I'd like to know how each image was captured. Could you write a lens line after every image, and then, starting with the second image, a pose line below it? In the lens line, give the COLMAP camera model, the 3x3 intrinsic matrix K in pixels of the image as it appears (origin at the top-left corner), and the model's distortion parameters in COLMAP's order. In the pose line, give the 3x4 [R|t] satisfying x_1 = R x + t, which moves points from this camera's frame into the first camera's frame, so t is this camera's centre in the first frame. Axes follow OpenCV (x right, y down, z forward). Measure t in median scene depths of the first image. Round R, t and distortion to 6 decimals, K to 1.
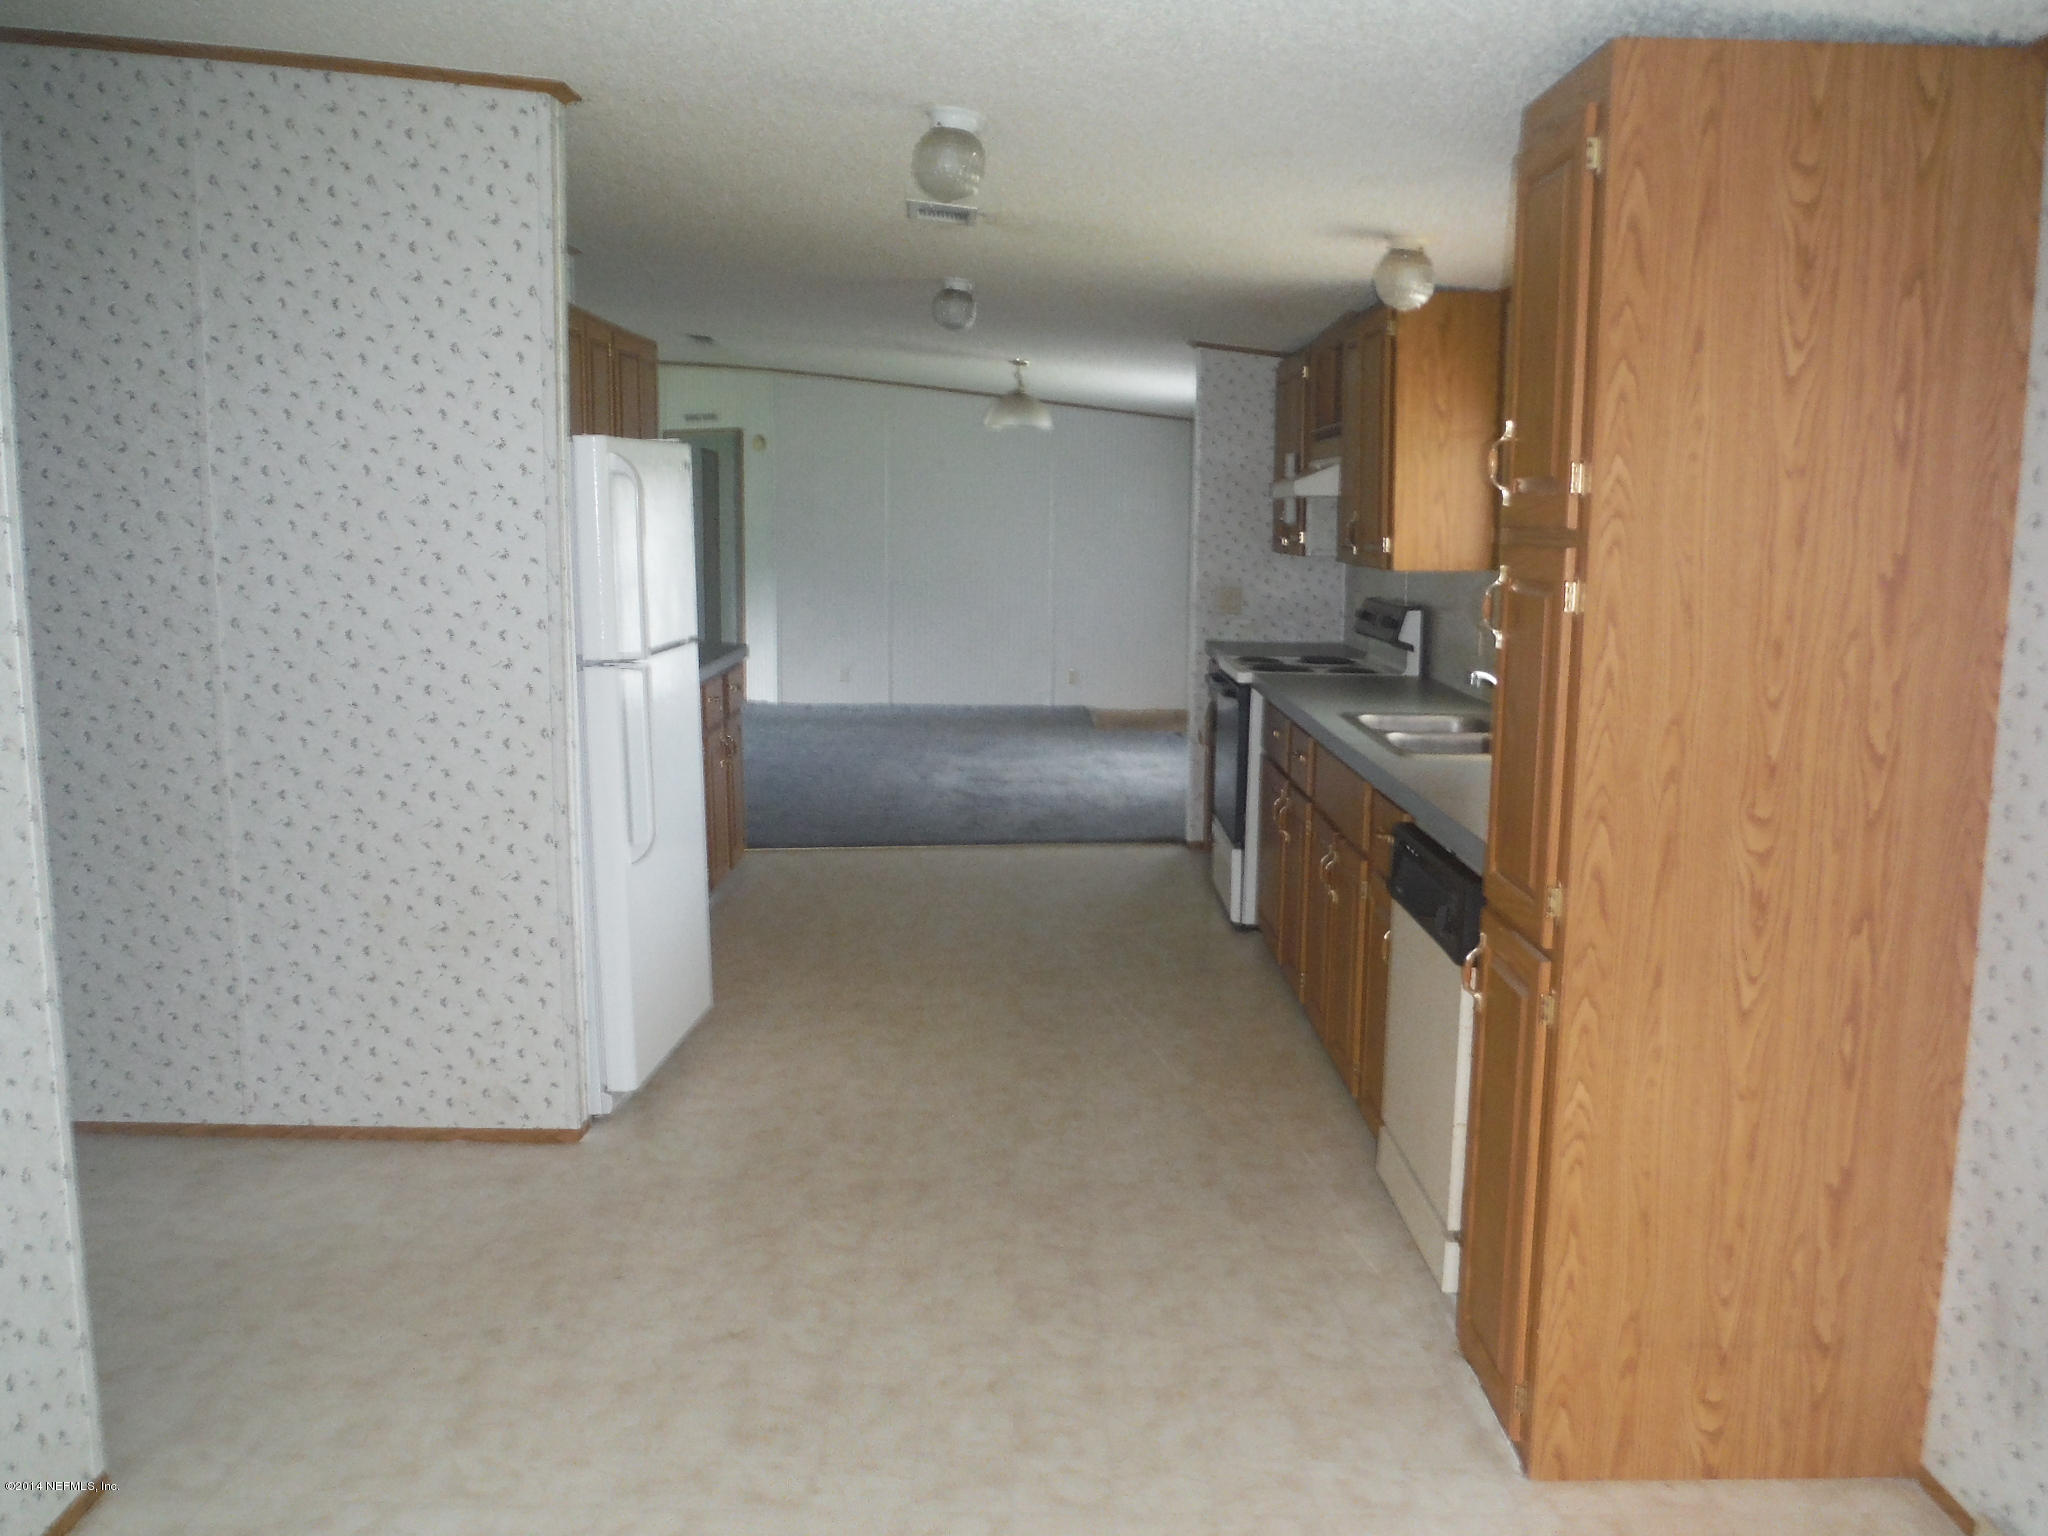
lens RADIAL K [[1706.2, 0, 1031.0], [0, 1706.2, 772.5], [0, 0, 1]] dist [-0.060133, 0.007756]
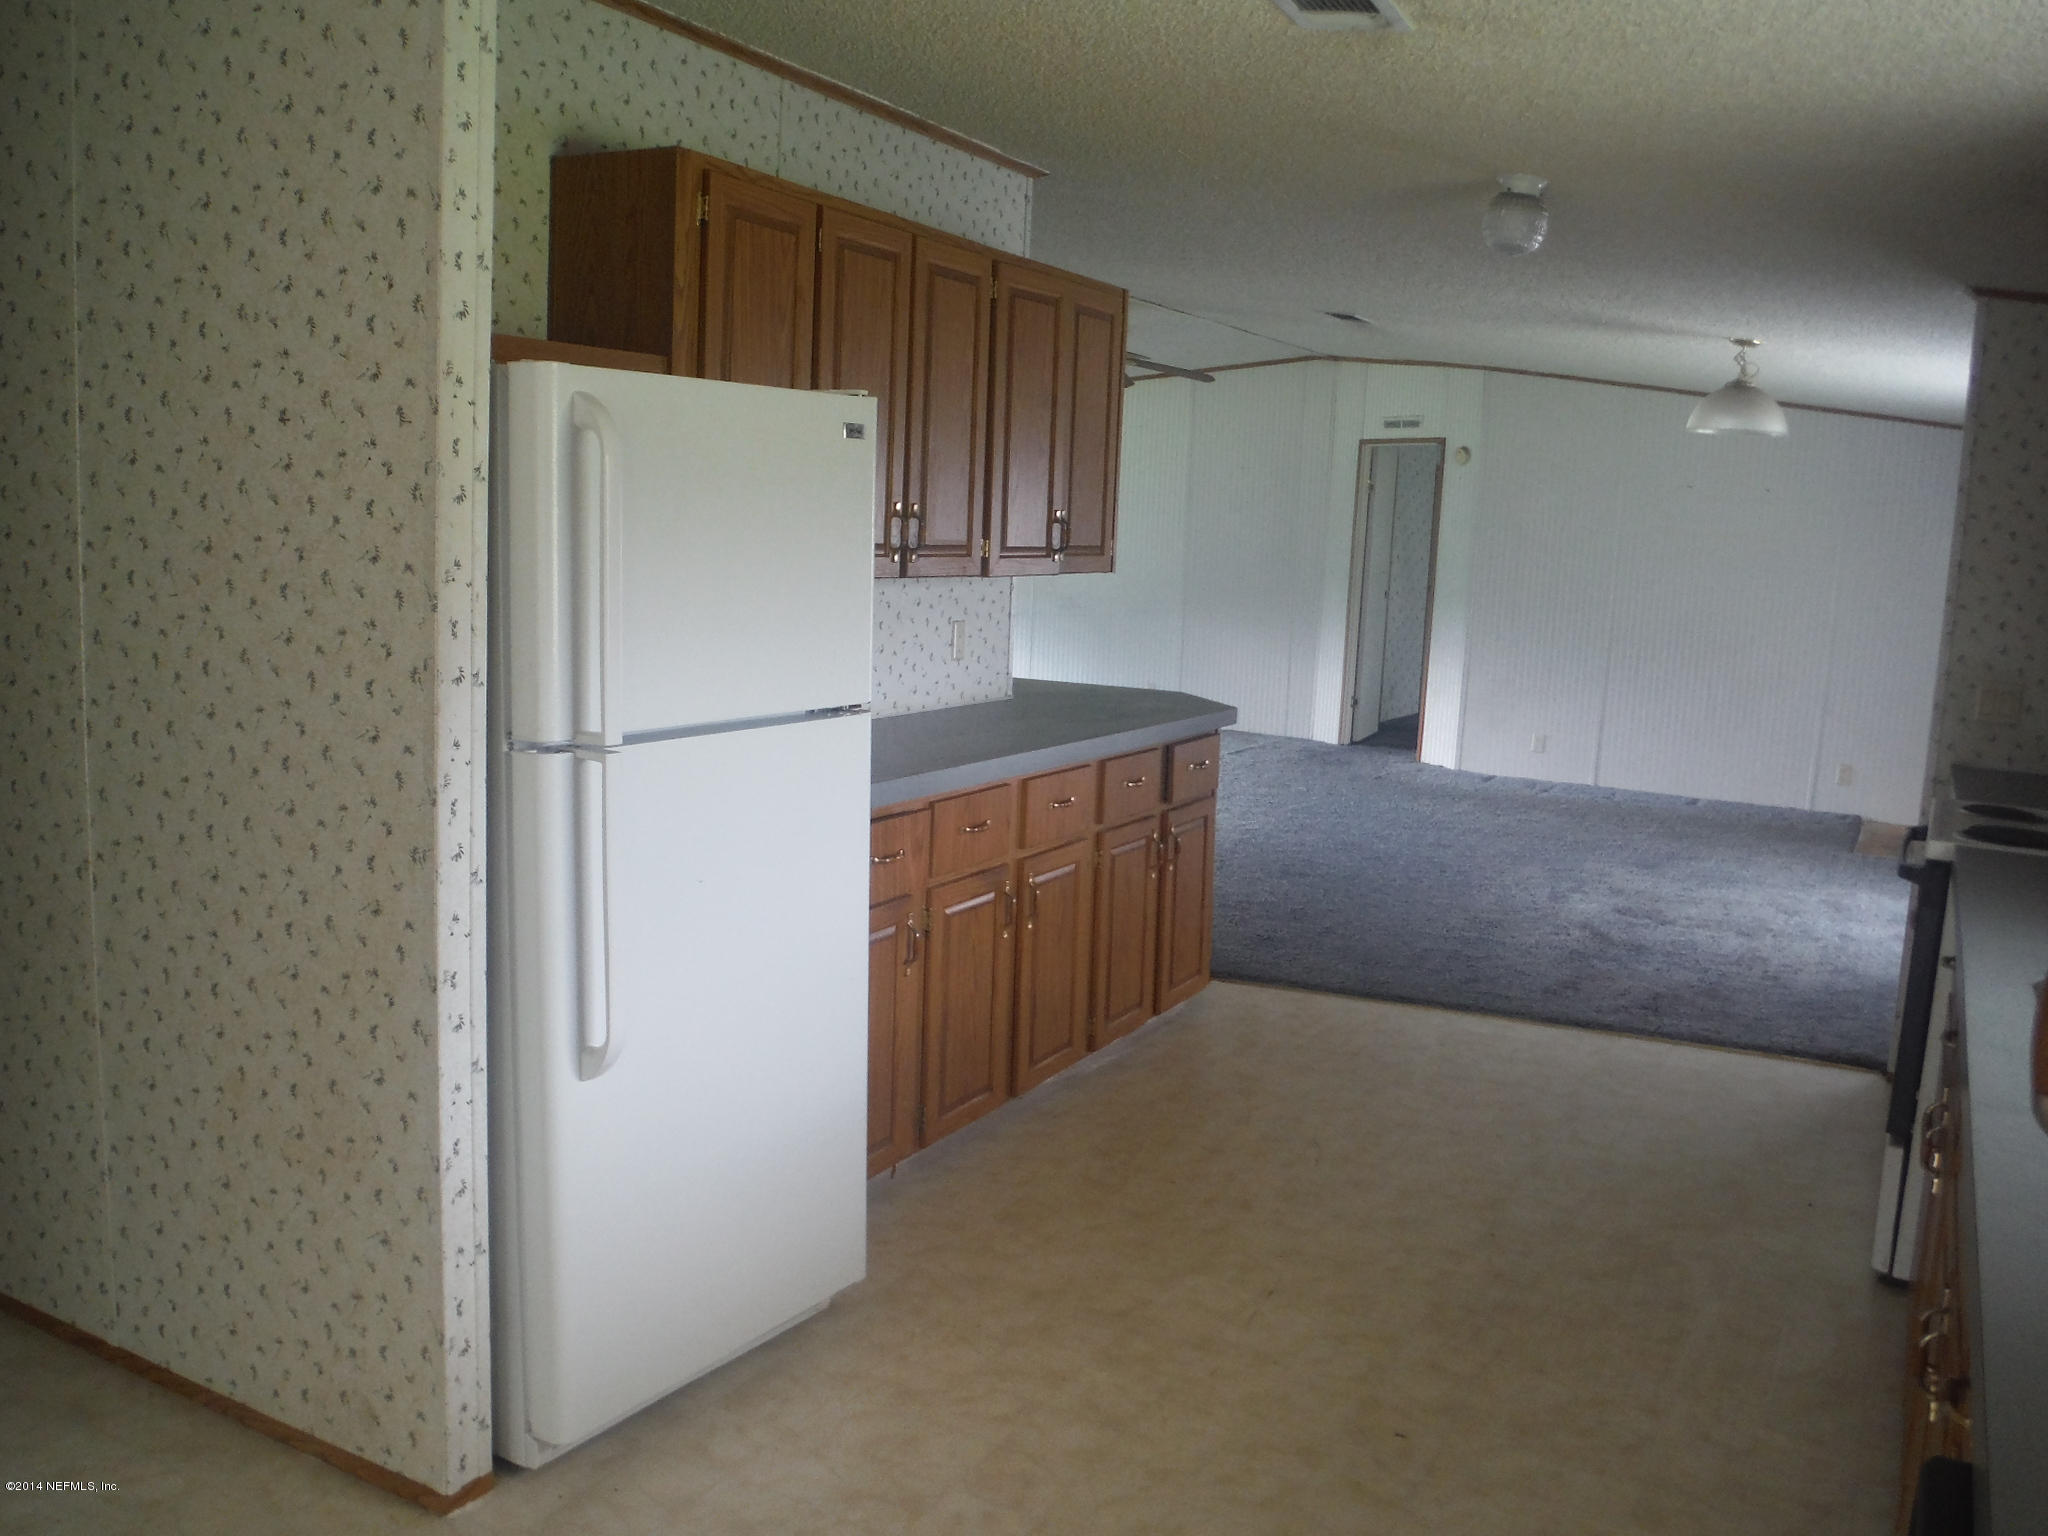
lens RADIAL K [[1706.2, 0, 1018.7], [0, 1706.2, 766.4], [0, 0, 1]] dist [-0.060133, 0.007756]
pose [[0.876552, 0.102377, -0.470294, 0.173609], [-0.111682, 0.993710, 0.008161, -0.080261], [0.468171, 0.045370, 0.882472, 0.549111]]
